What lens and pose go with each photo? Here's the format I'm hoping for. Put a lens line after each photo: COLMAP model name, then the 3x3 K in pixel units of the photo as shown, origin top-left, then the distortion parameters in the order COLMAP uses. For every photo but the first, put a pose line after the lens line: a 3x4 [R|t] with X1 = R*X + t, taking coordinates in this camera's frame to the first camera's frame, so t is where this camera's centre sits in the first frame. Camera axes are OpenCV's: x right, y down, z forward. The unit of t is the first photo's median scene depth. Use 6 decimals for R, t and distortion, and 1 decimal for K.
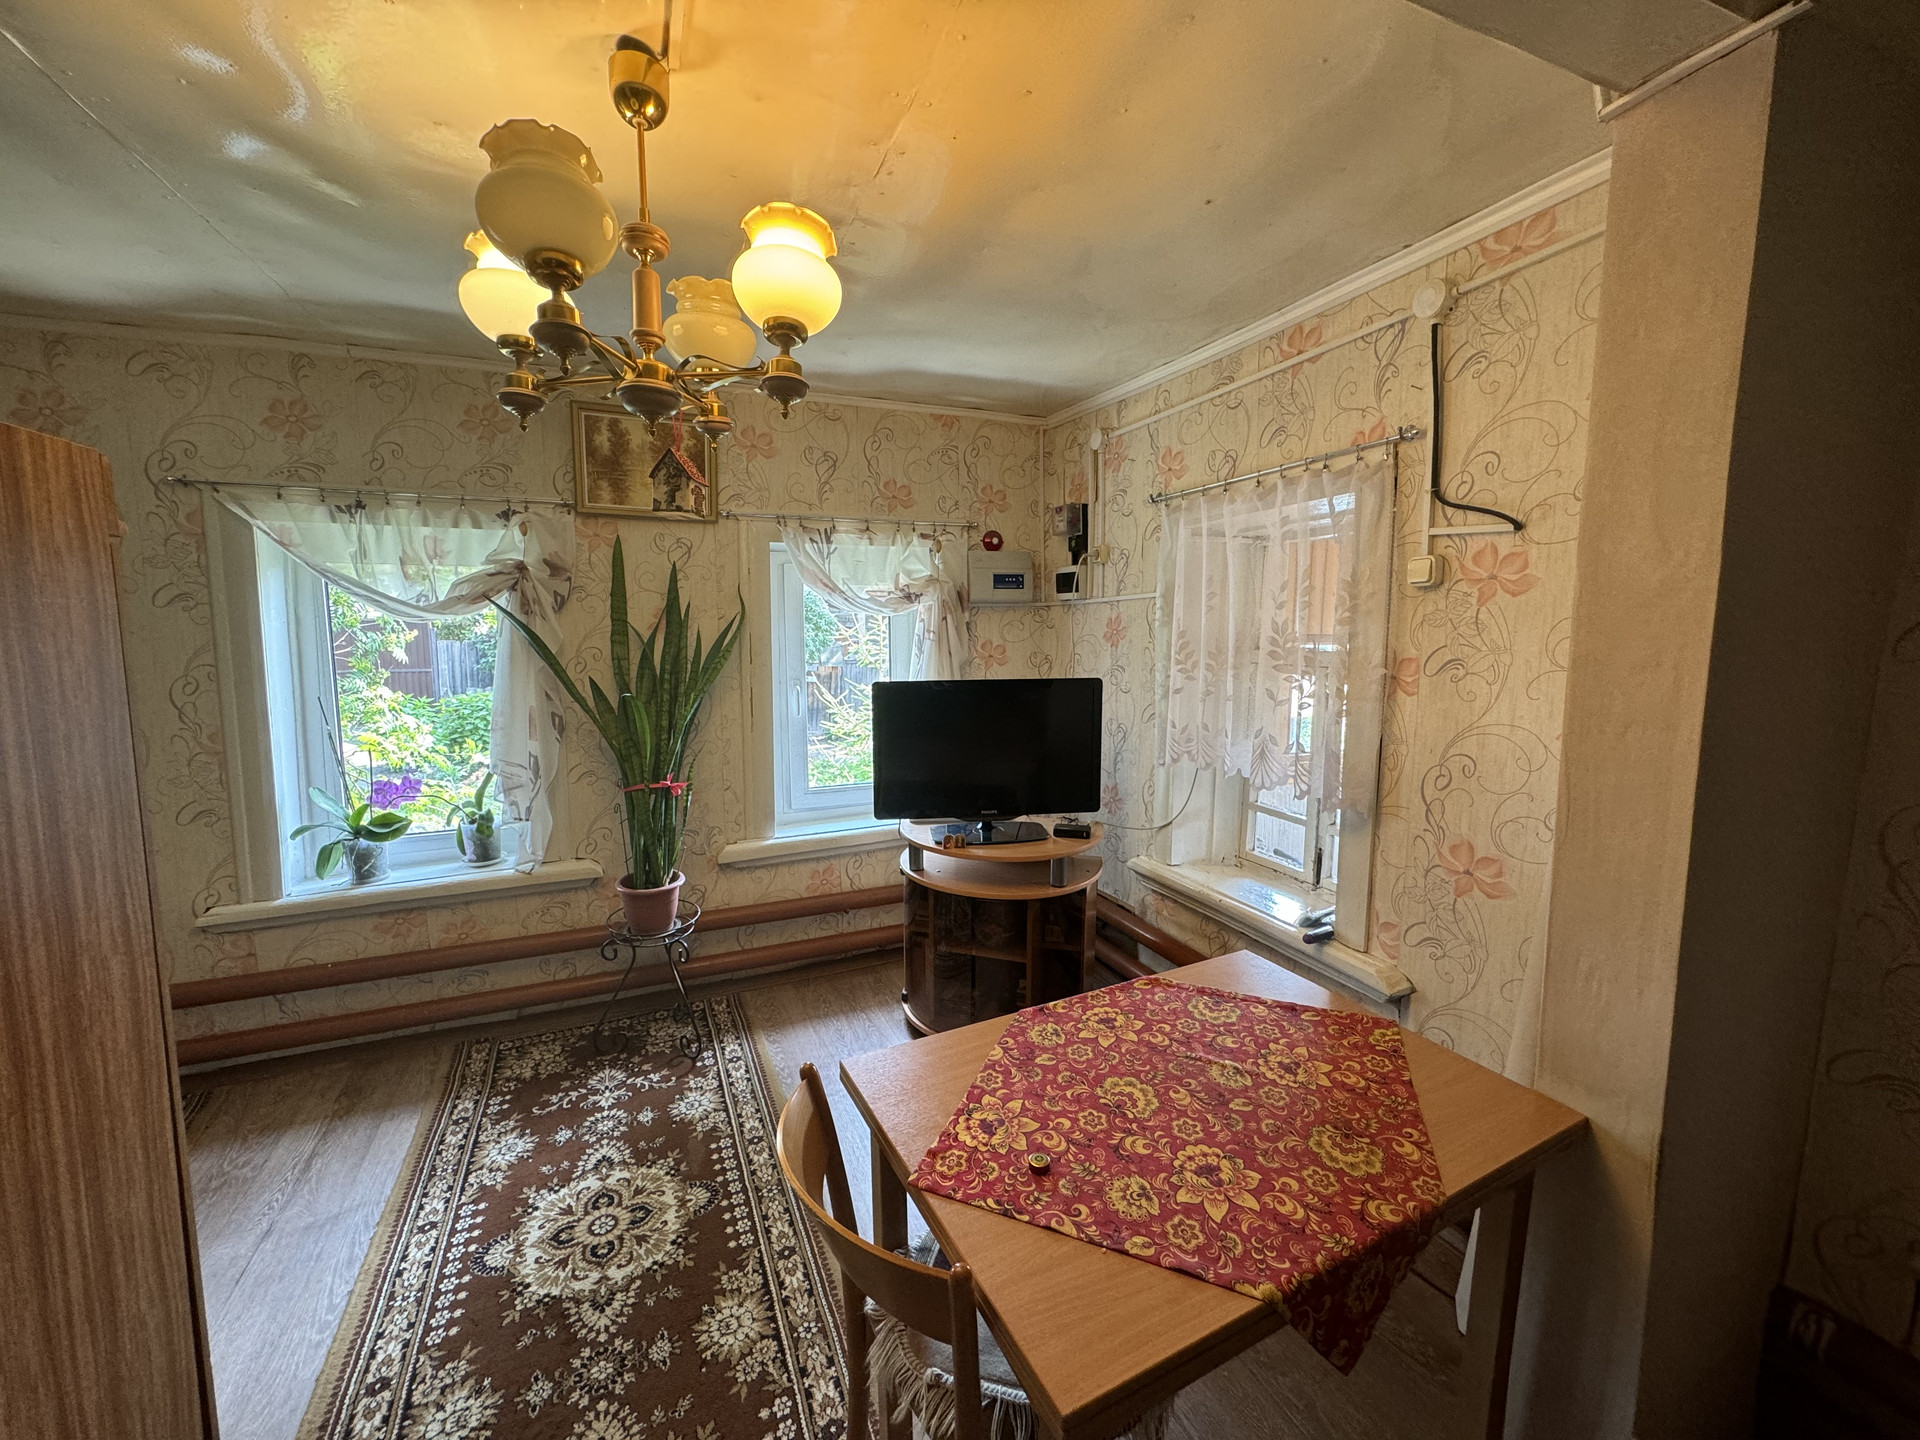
lens RADIAL K [[783.9, 0, 960.0], [0, 783.9, 720.0], [0, 0, 1]] dist [-0.000906, -0.000158]
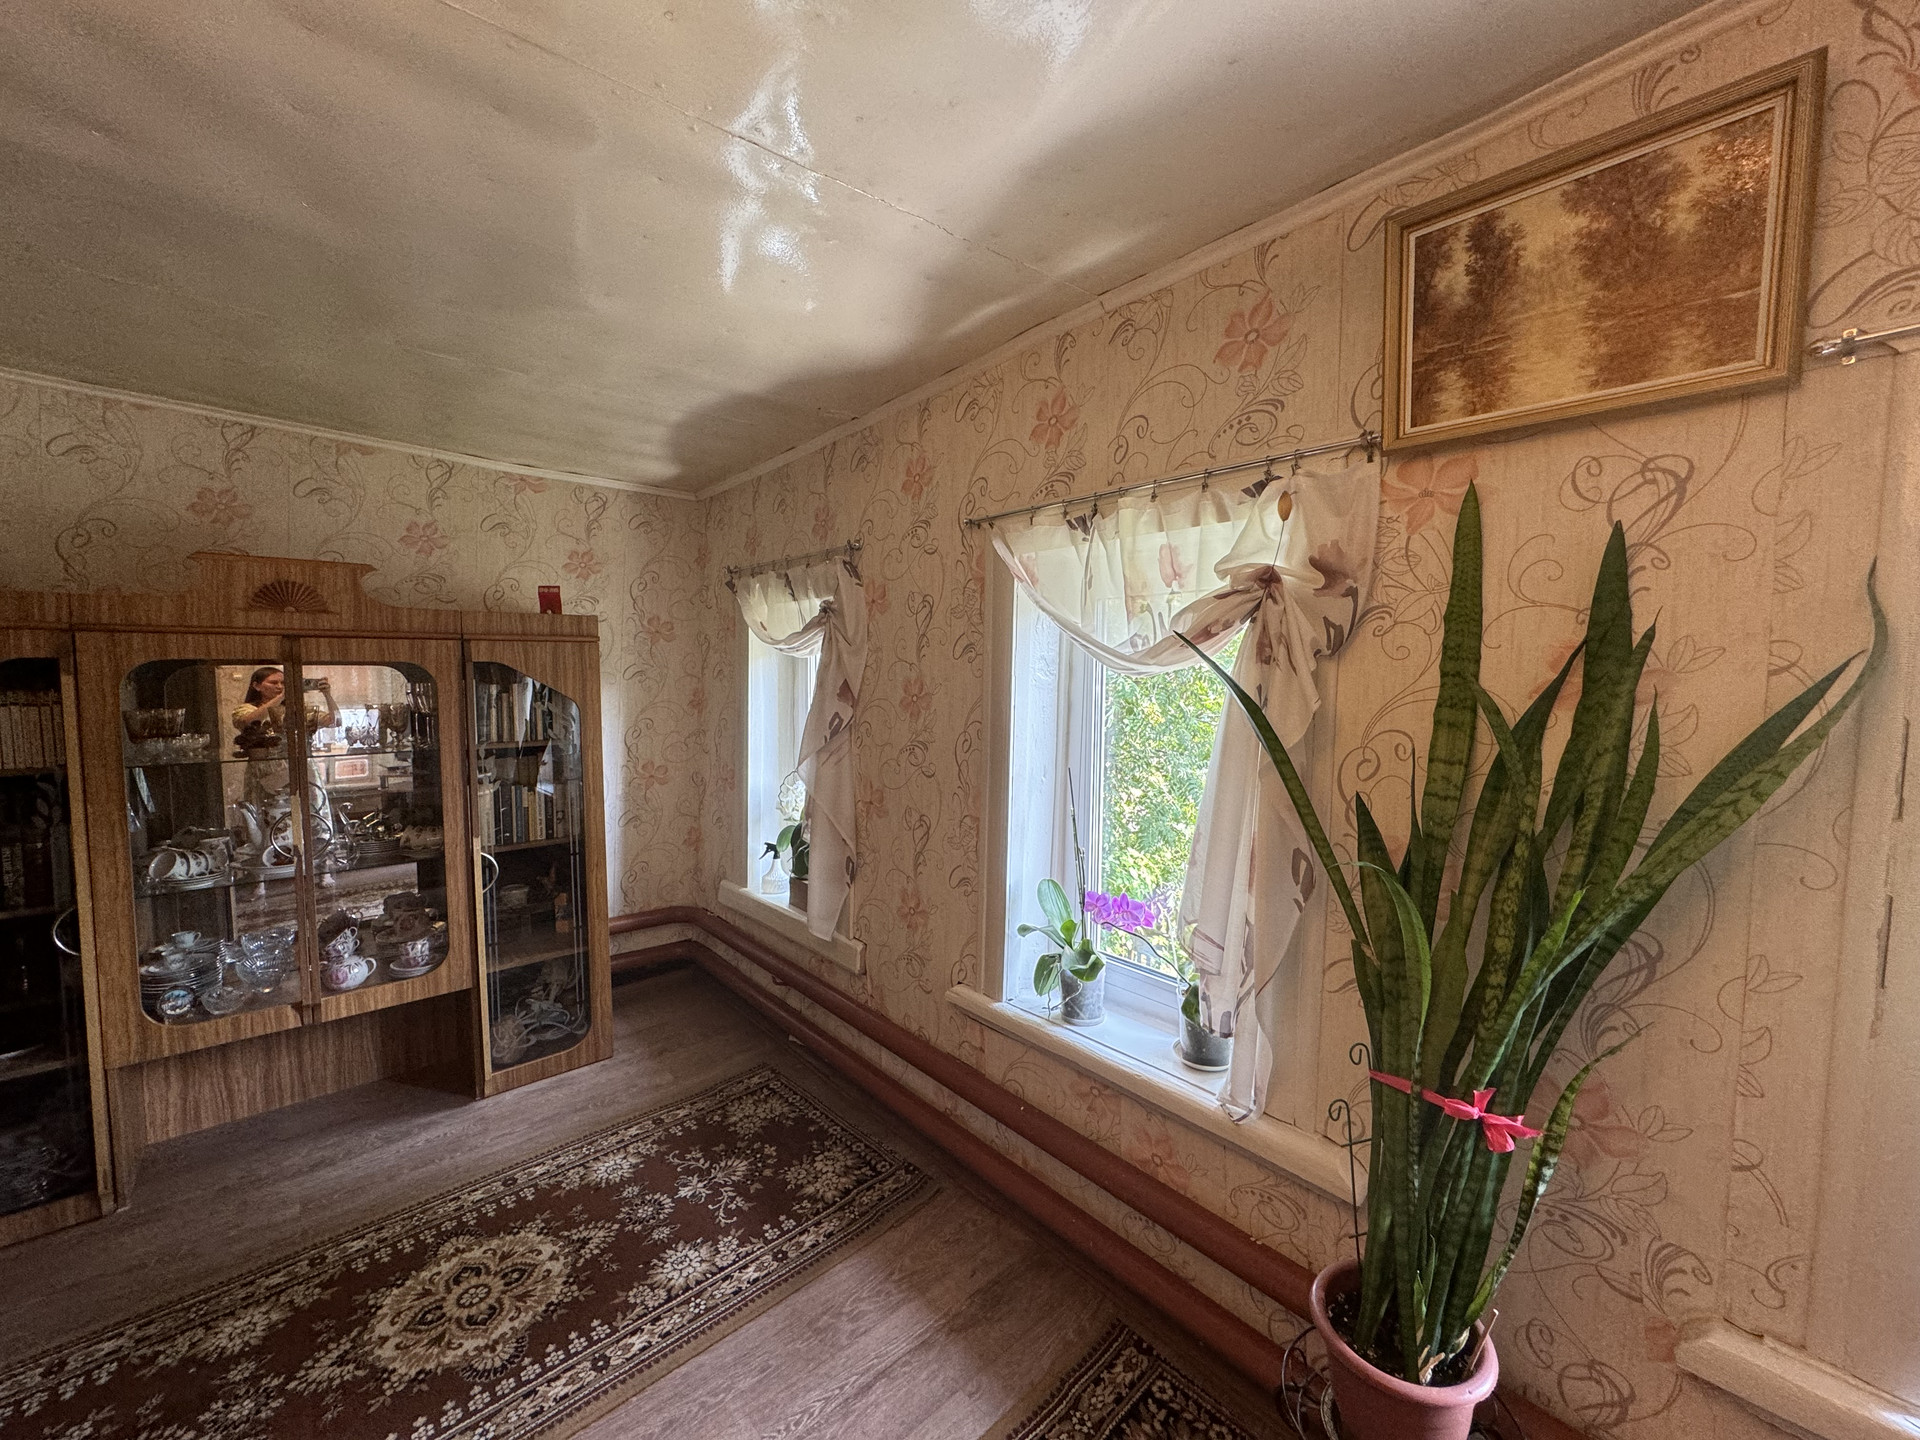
lens RADIAL K [[764.7, 0, 960.0], [0, 764.7, 720.0], [0, 0, 1]] dist [0.001047, 0.000350]
pose [[0.325780, 0.062721, -0.943363, -0.120640], [-0.117901, 0.992703, 0.025286, -0.084071], [0.938065, 0.102985, 0.330798, 0.625727]]
